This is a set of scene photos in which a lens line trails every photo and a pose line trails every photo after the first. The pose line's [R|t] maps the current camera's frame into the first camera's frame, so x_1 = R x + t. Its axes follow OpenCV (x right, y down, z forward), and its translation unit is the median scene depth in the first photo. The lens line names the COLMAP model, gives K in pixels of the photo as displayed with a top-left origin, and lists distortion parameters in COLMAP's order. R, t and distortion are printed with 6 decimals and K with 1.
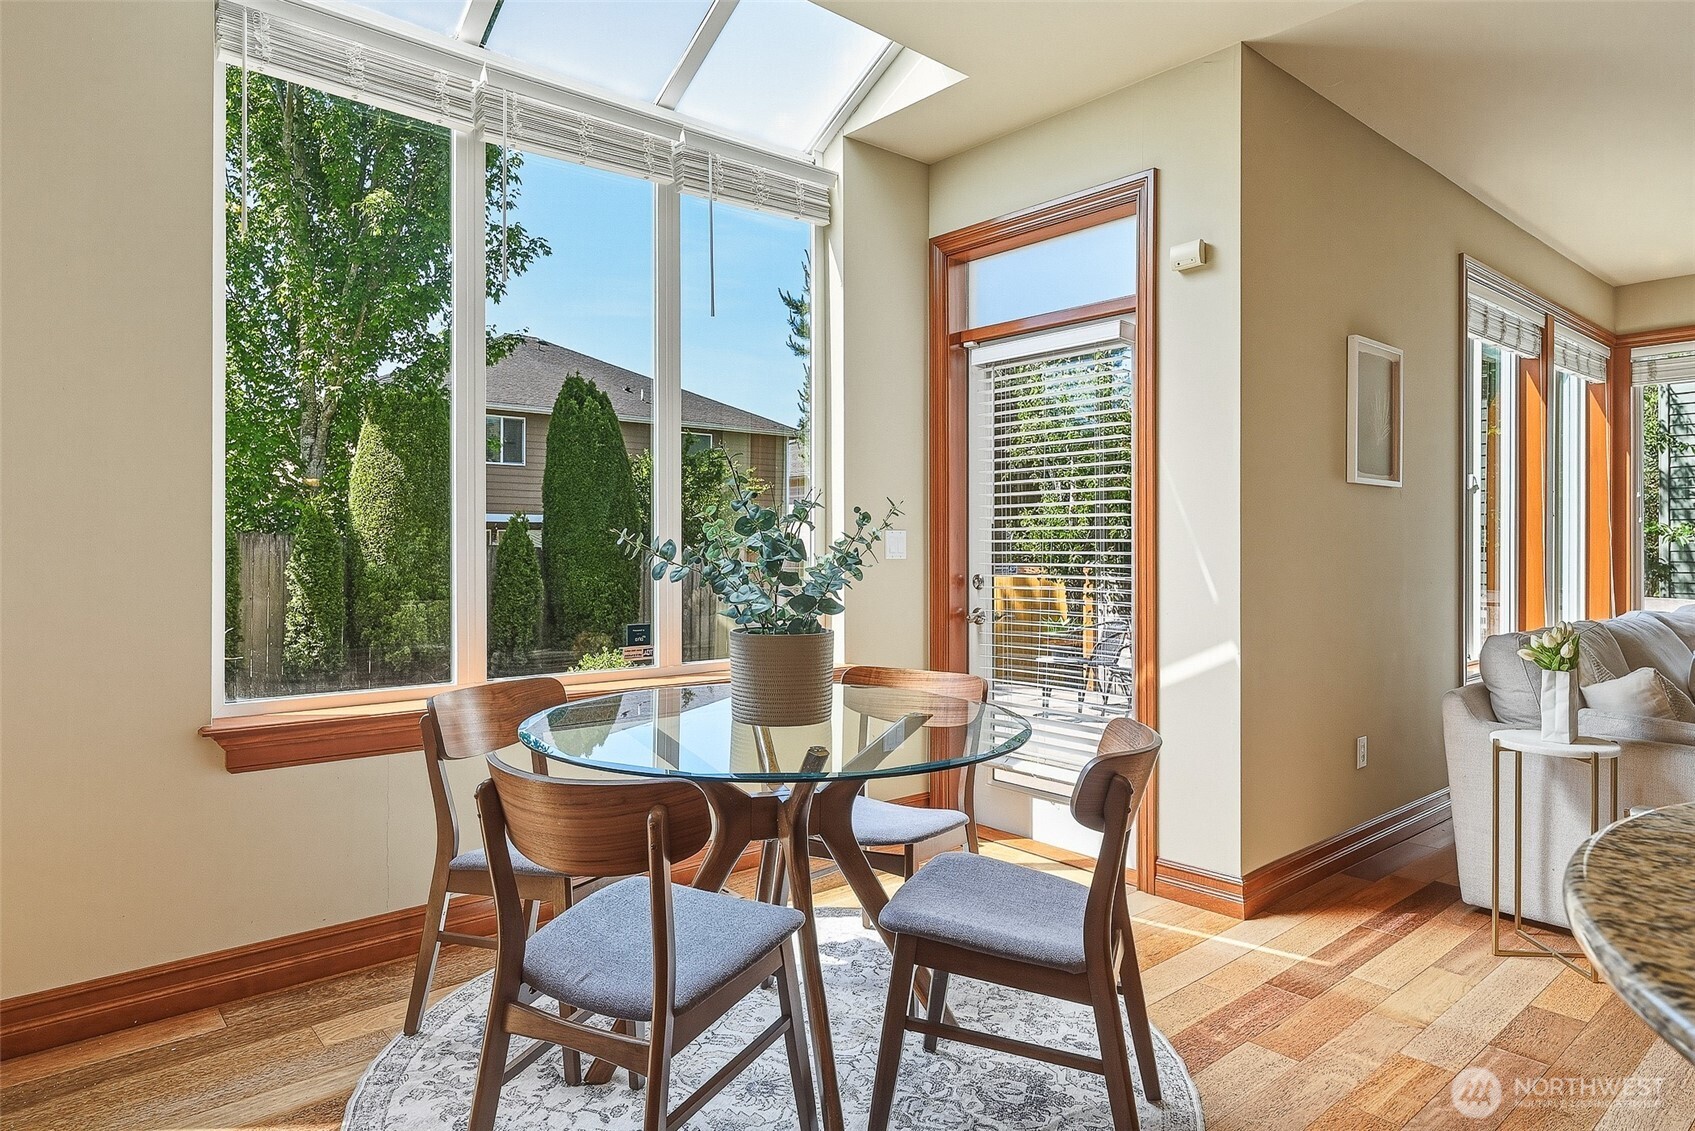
lens RADIAL K [[1002.0, 0, 850.8], [0, 1002.0, 549.0], [0, 0, 1]] dist [0.006446, 0.001484]
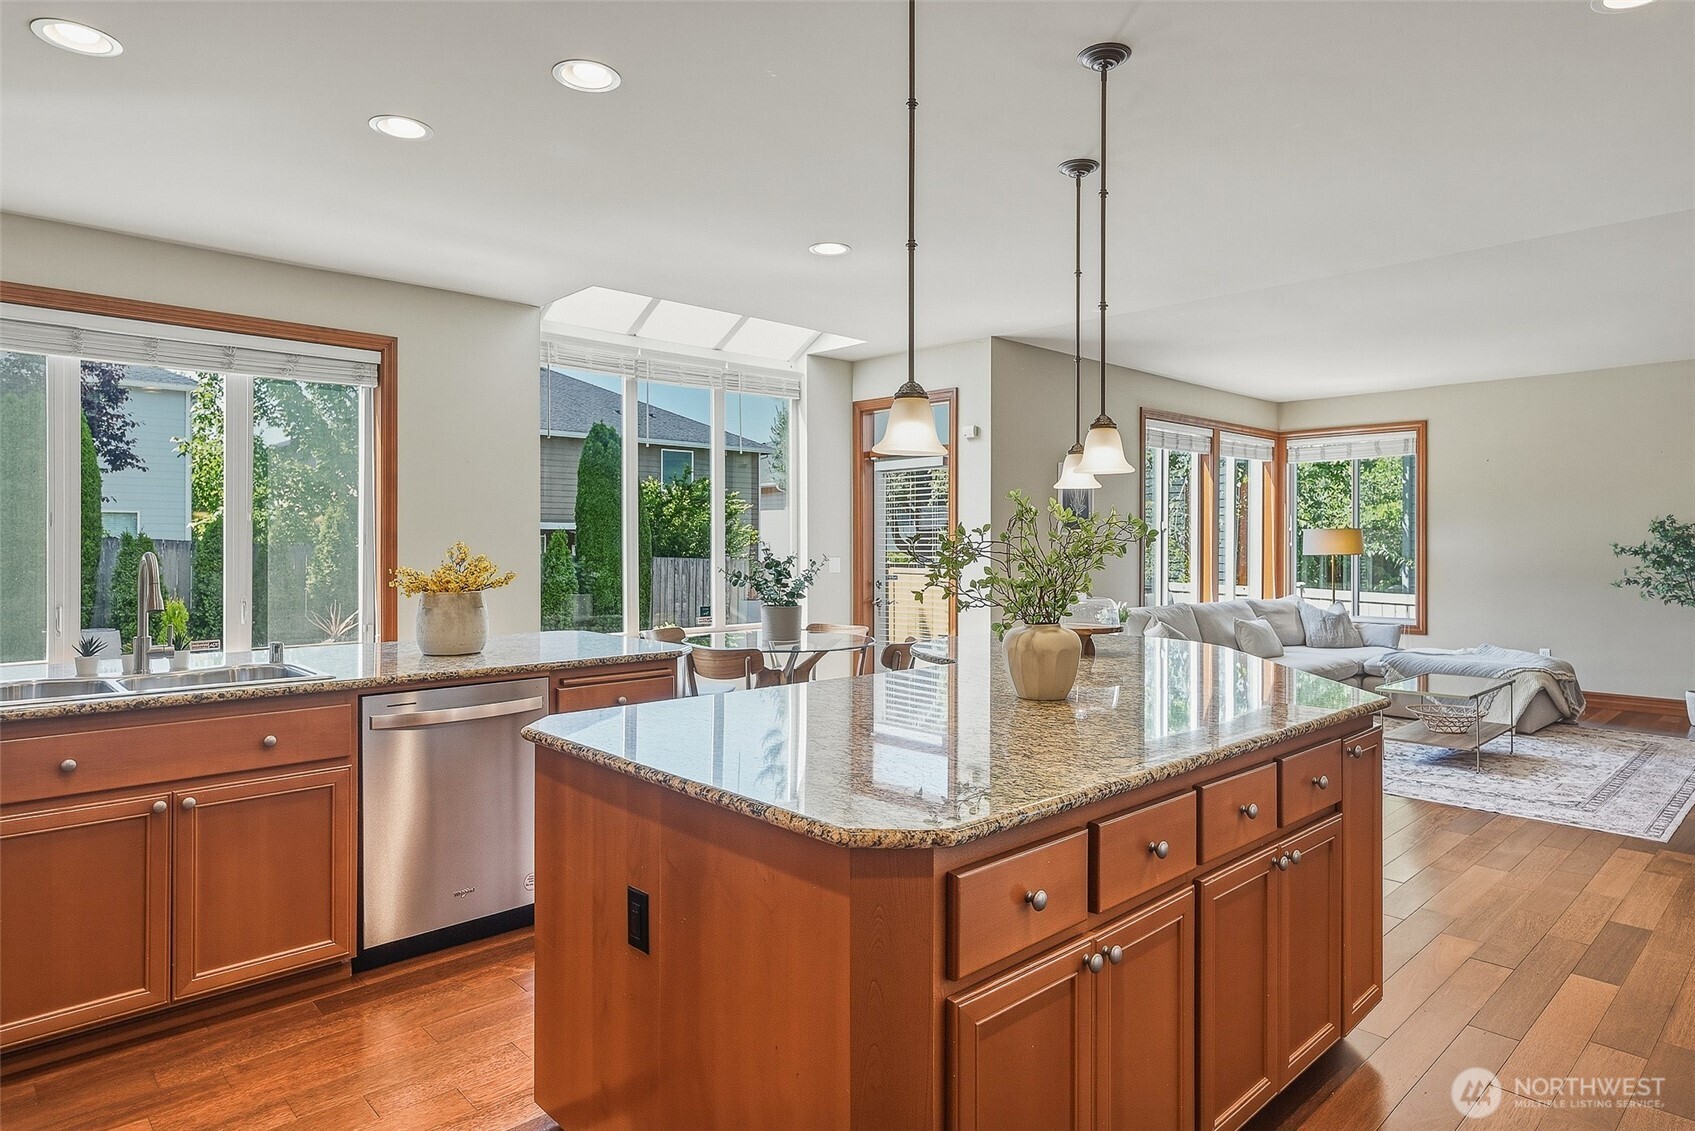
lens RADIAL K [[963.3, 0, 852.6], [0, 963.3, 552.8], [0, 0, 1]] dist [-0.002512, -0.000889]
pose [[0.999438, -0.002120, 0.033469, 0.019844], [0.001938, 0.999983, 0.005451, -0.043274], [-0.033480, -0.005383, 0.999425, -0.954788]]
